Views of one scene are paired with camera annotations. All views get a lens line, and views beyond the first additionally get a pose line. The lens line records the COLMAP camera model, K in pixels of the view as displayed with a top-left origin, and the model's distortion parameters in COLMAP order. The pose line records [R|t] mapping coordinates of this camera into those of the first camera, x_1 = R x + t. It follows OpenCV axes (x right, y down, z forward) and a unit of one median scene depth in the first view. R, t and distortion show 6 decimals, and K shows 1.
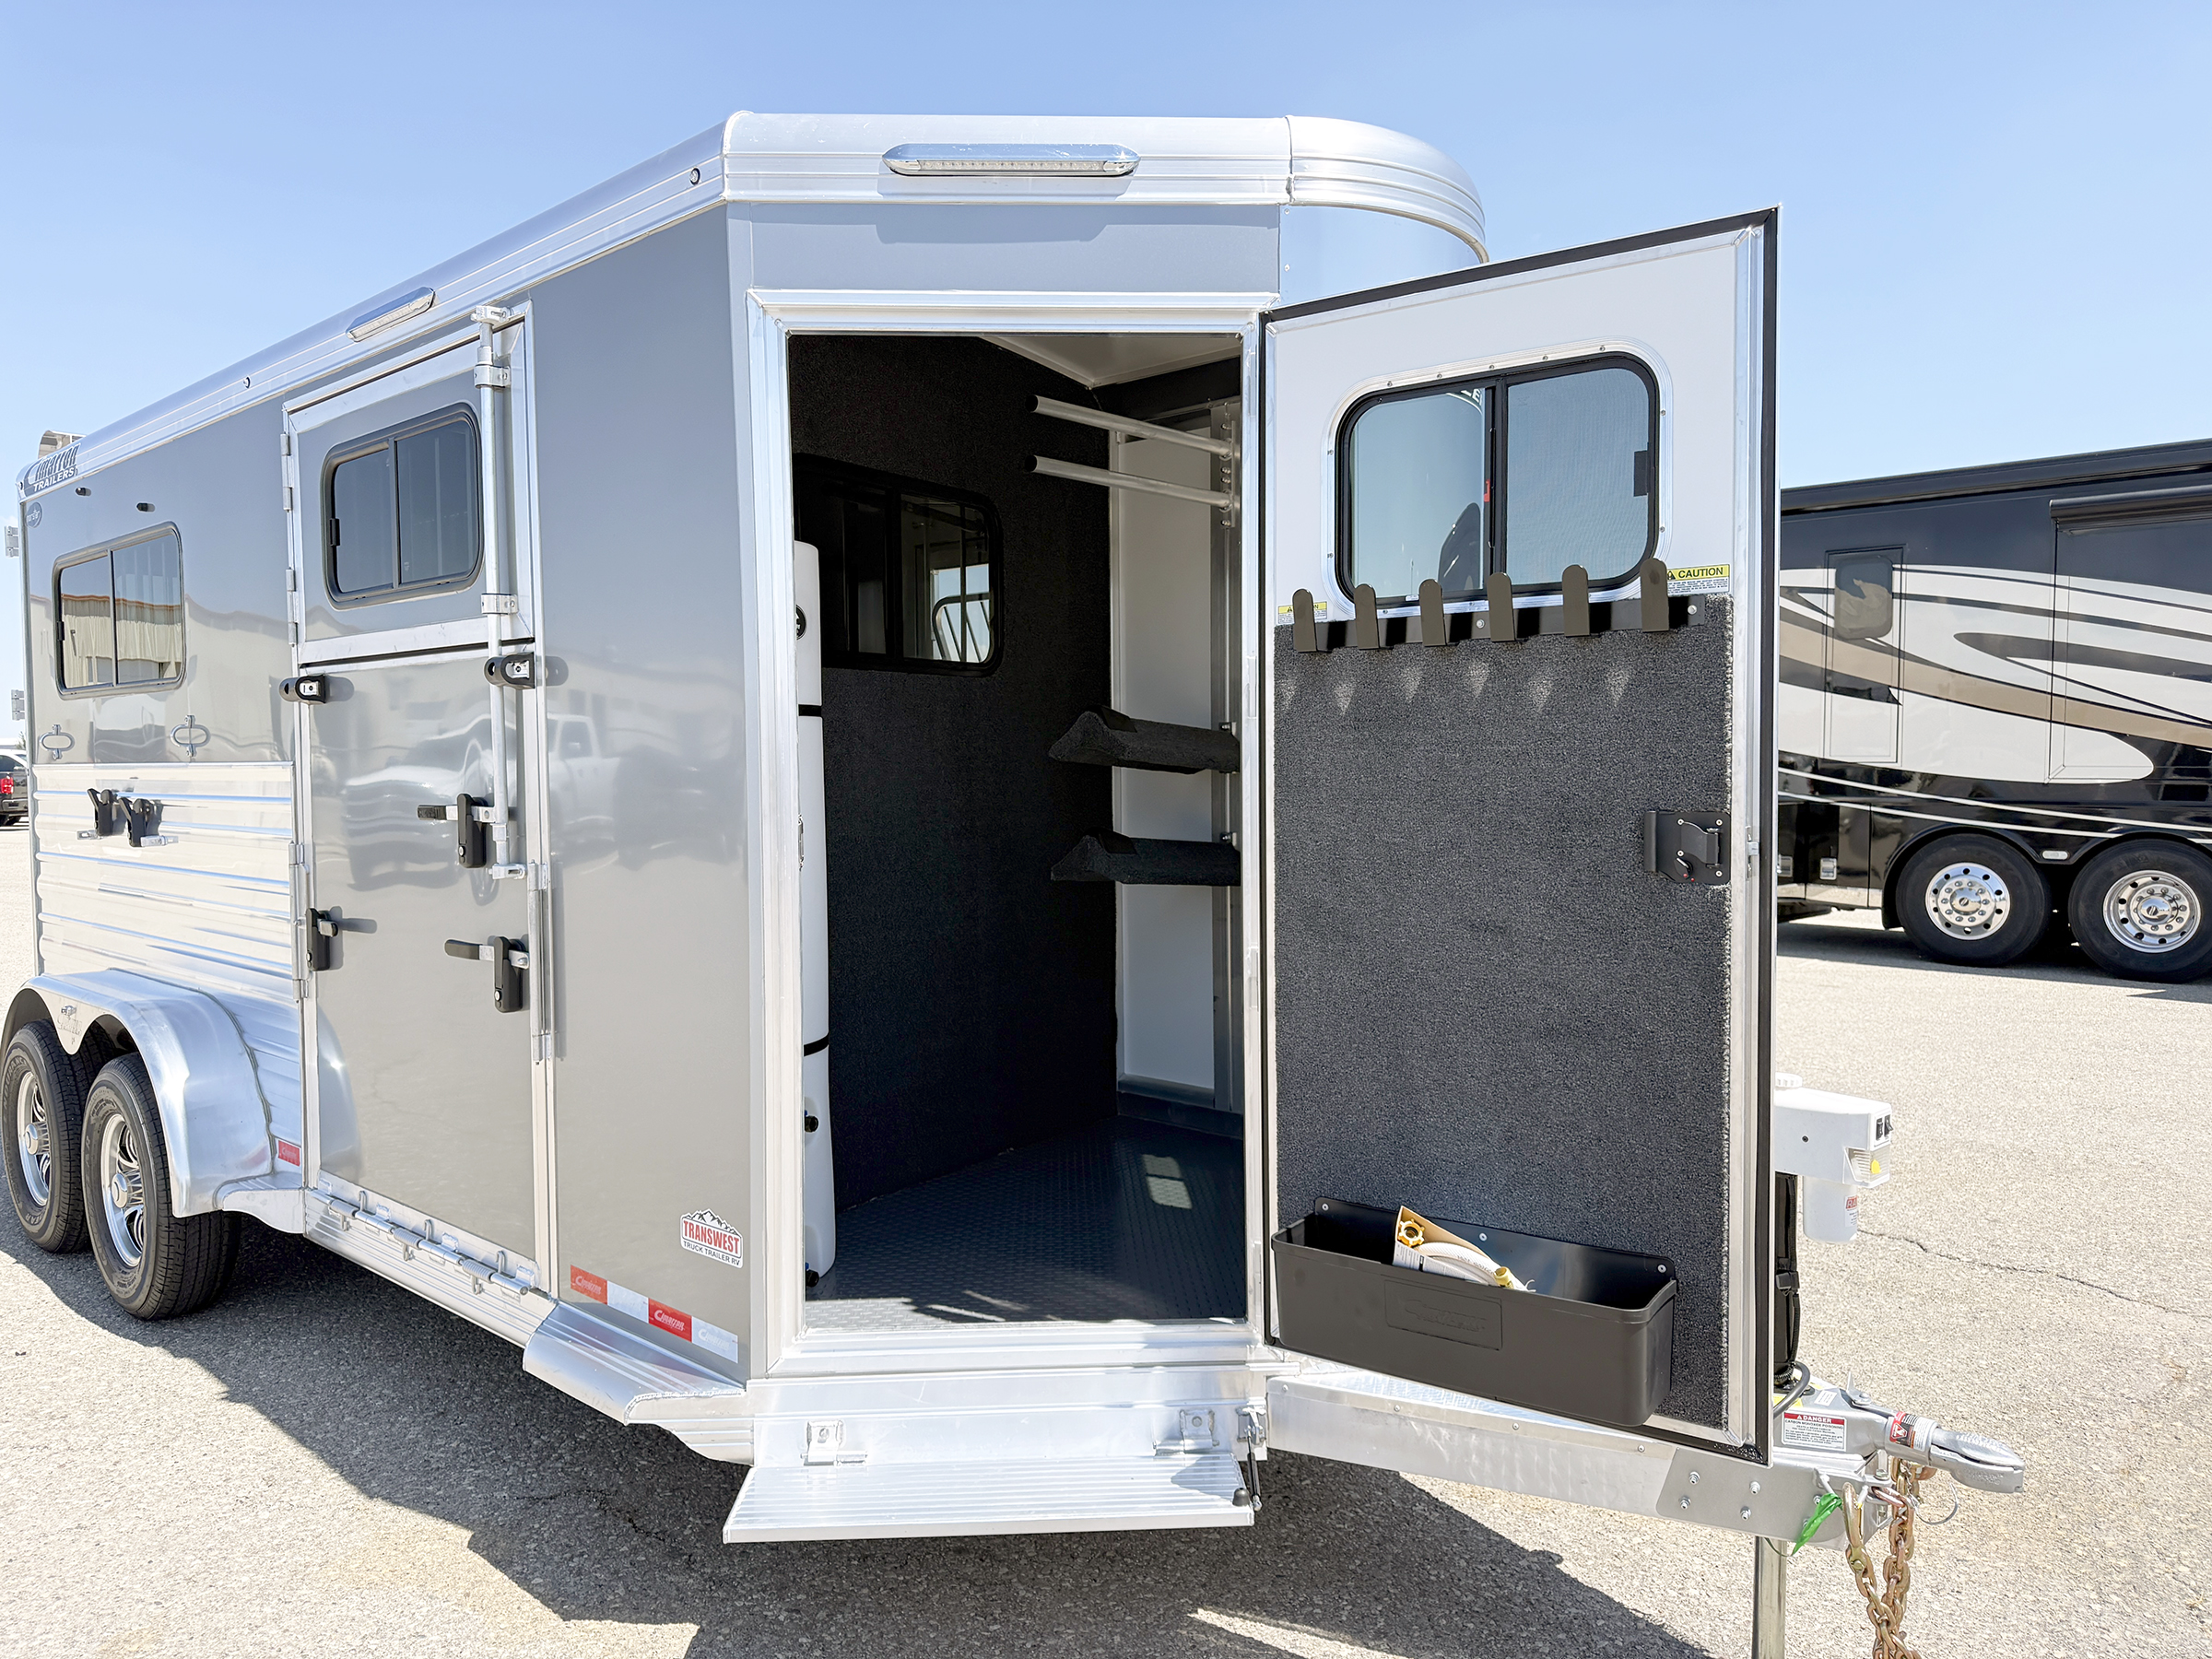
lens RADIAL K [[1533.4, 0, 1106.0], [0, 1533.4, 829.5], [0, 0, 1]] dist [0.054059, -0.061312]
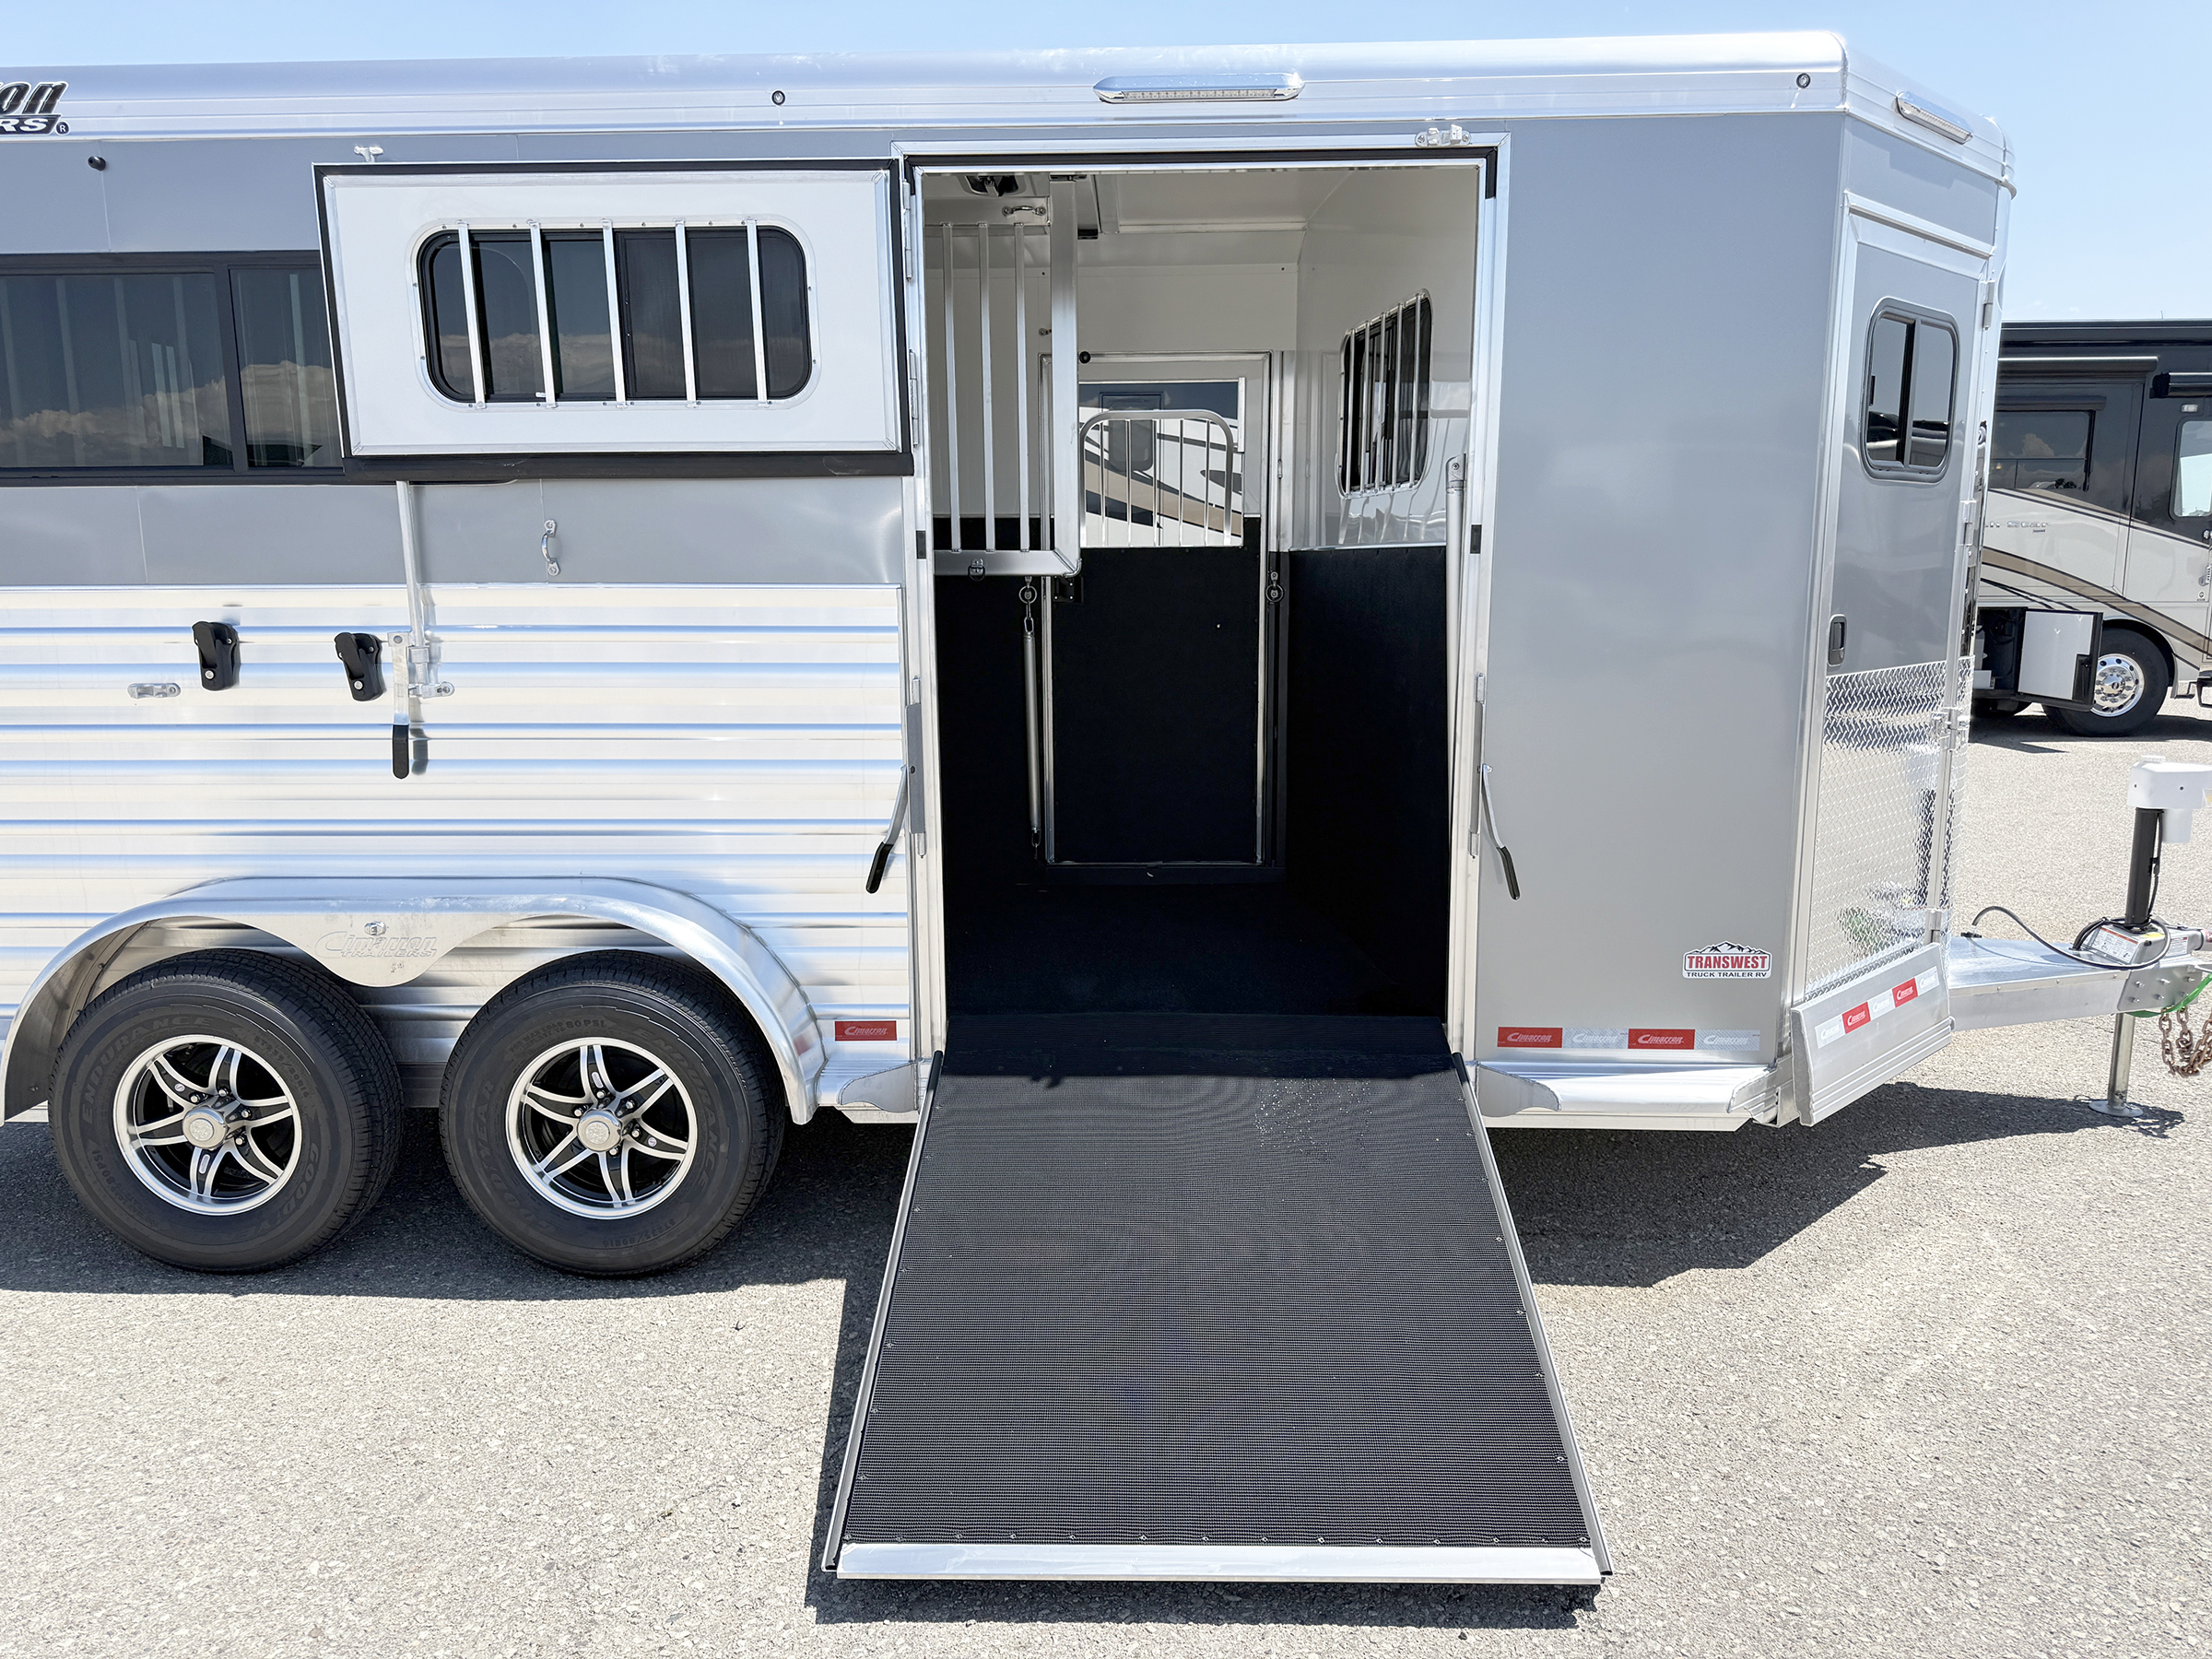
lens RADIAL K [[1533.4, 0, 1106.0], [0, 1533.4, 829.5], [0, 0, 1]] dist [0.054059, -0.061312]
pose [[0.757375, -0.108685, 0.643872, -0.999935], [0.029675, 0.990761, 0.132333, -0.017184], [-0.652306, -0.081119, 0.753603, 0.271037]]
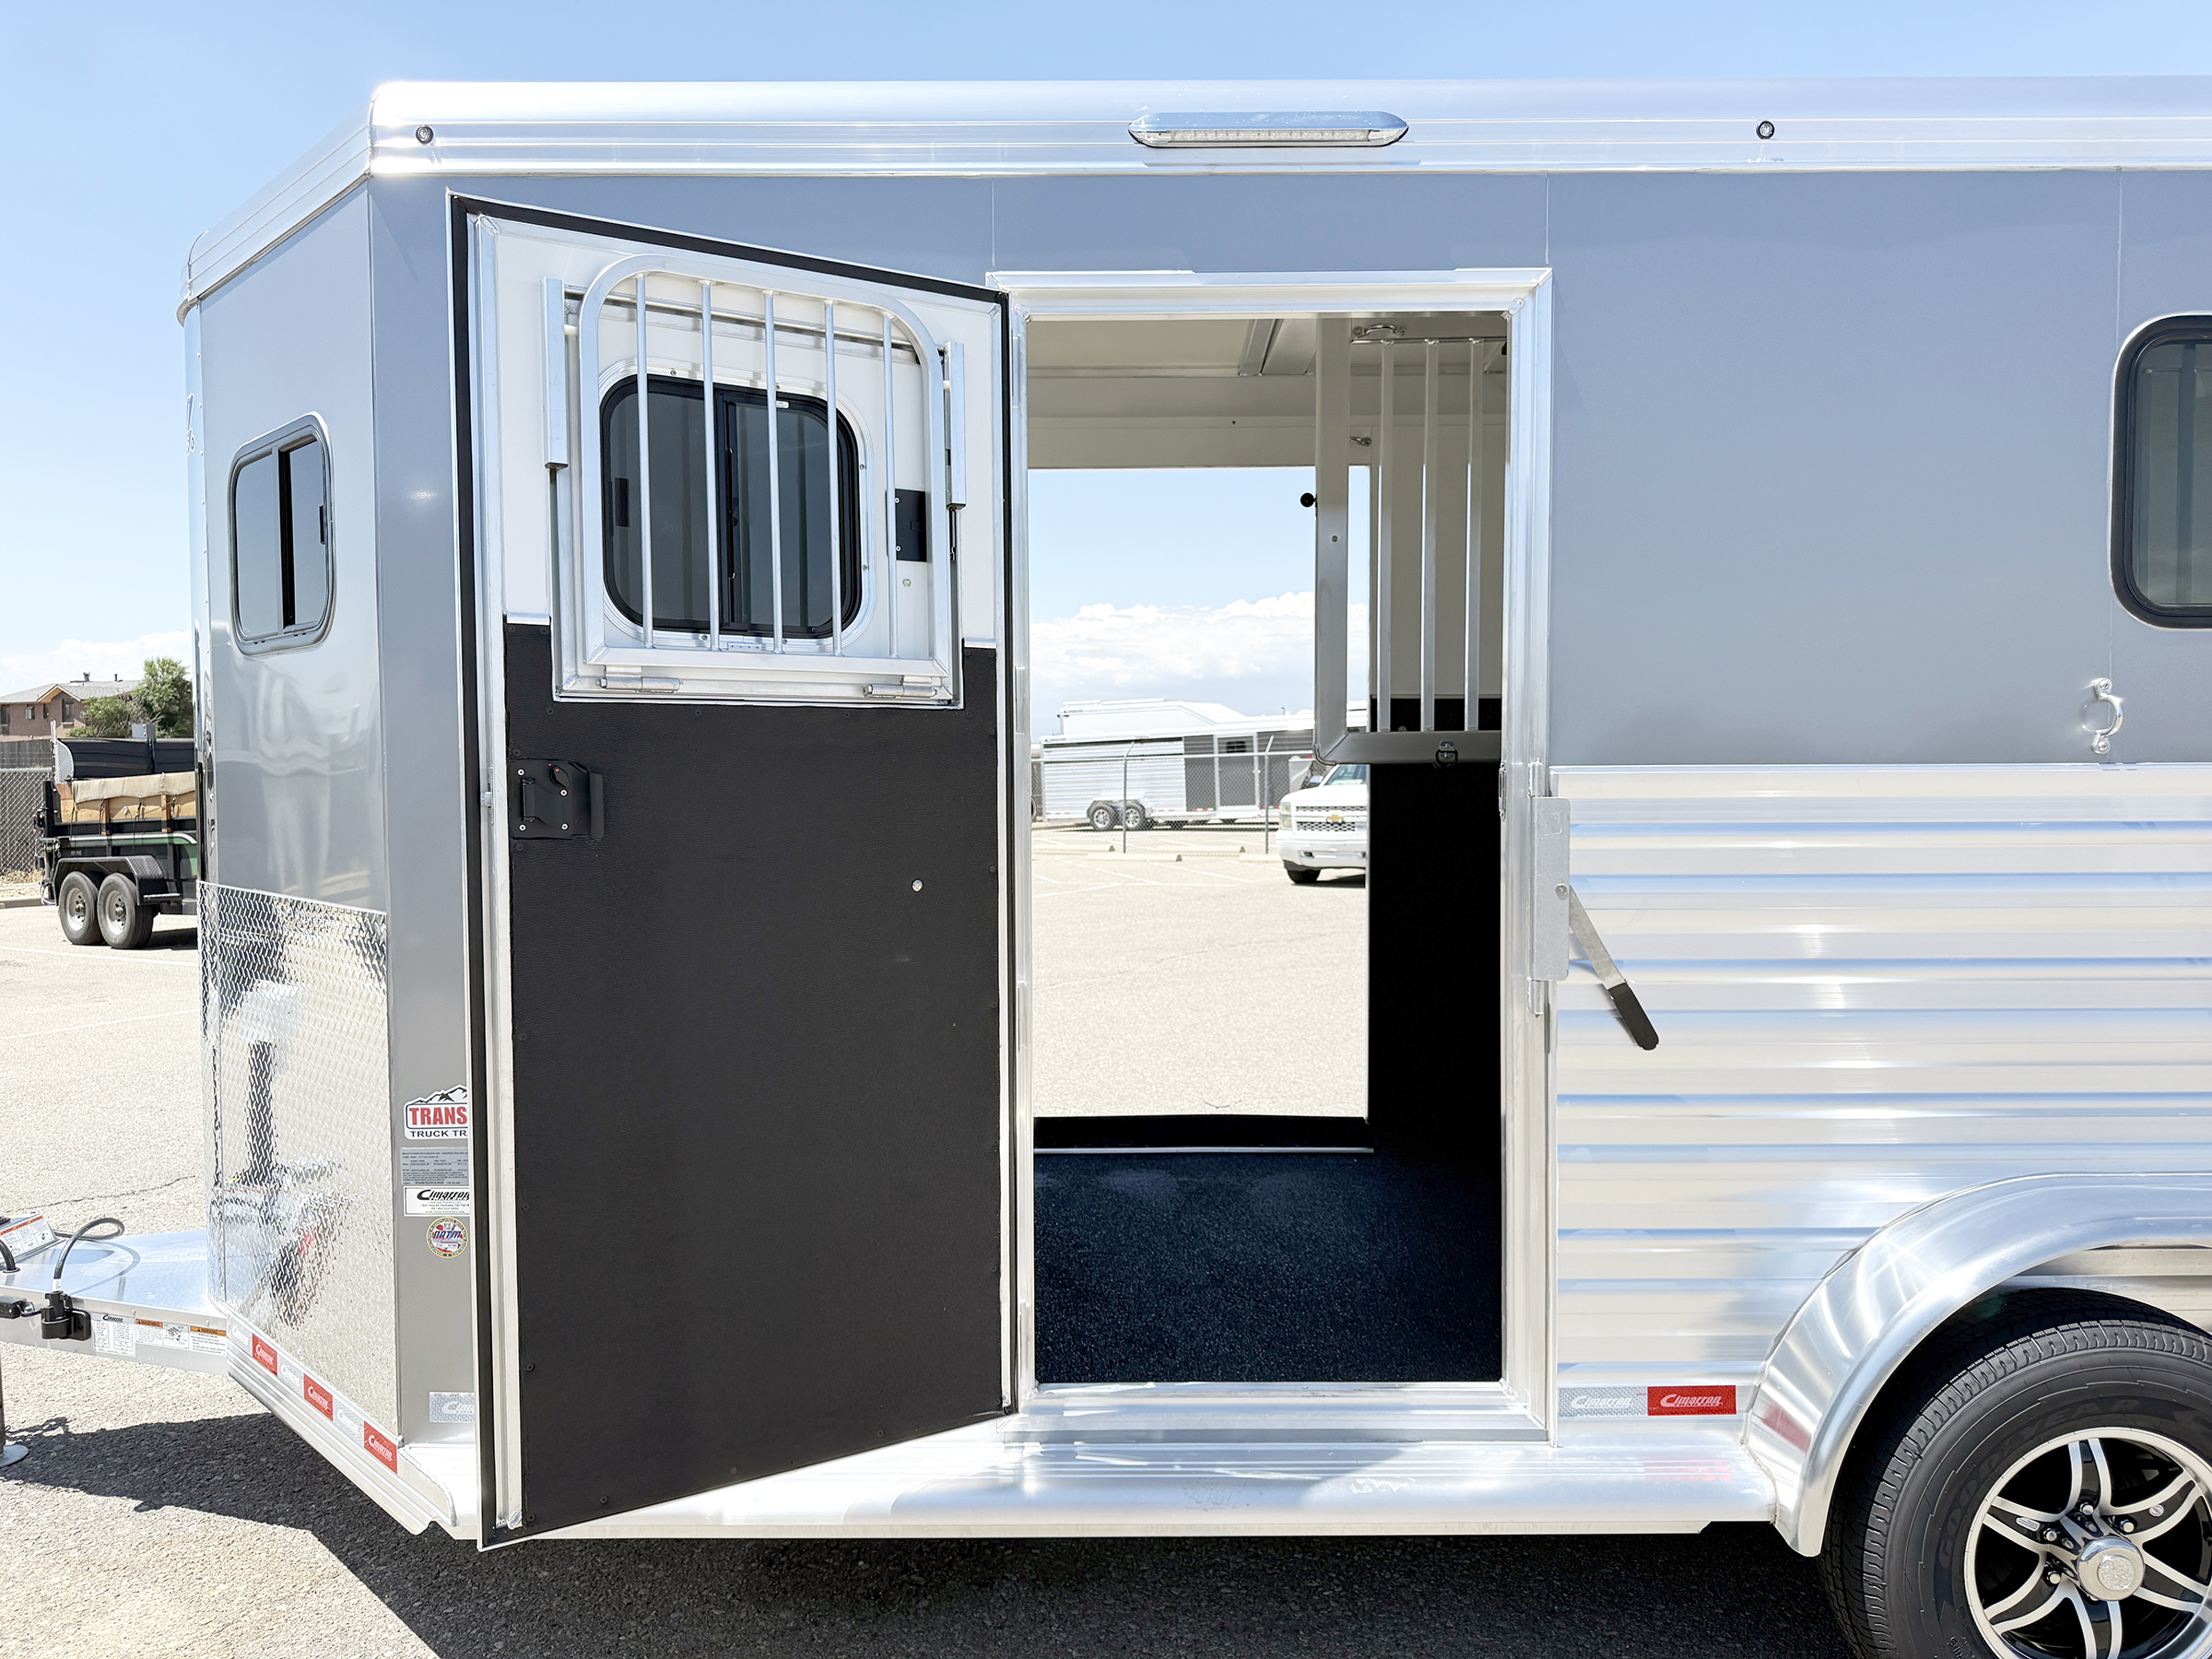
lens RADIAL K [[1530.3, 0, 1097.0], [0, 1530.3, 834.7], [0, 0, 1]] dist [0.002102, -0.000642]
pose [[0.742954, -0.024889, 0.668880, -1.336738], [0.023225, 0.999665, 0.011400, -0.037153], [-0.668940, 0.007065, 0.743283, 0.906406]]
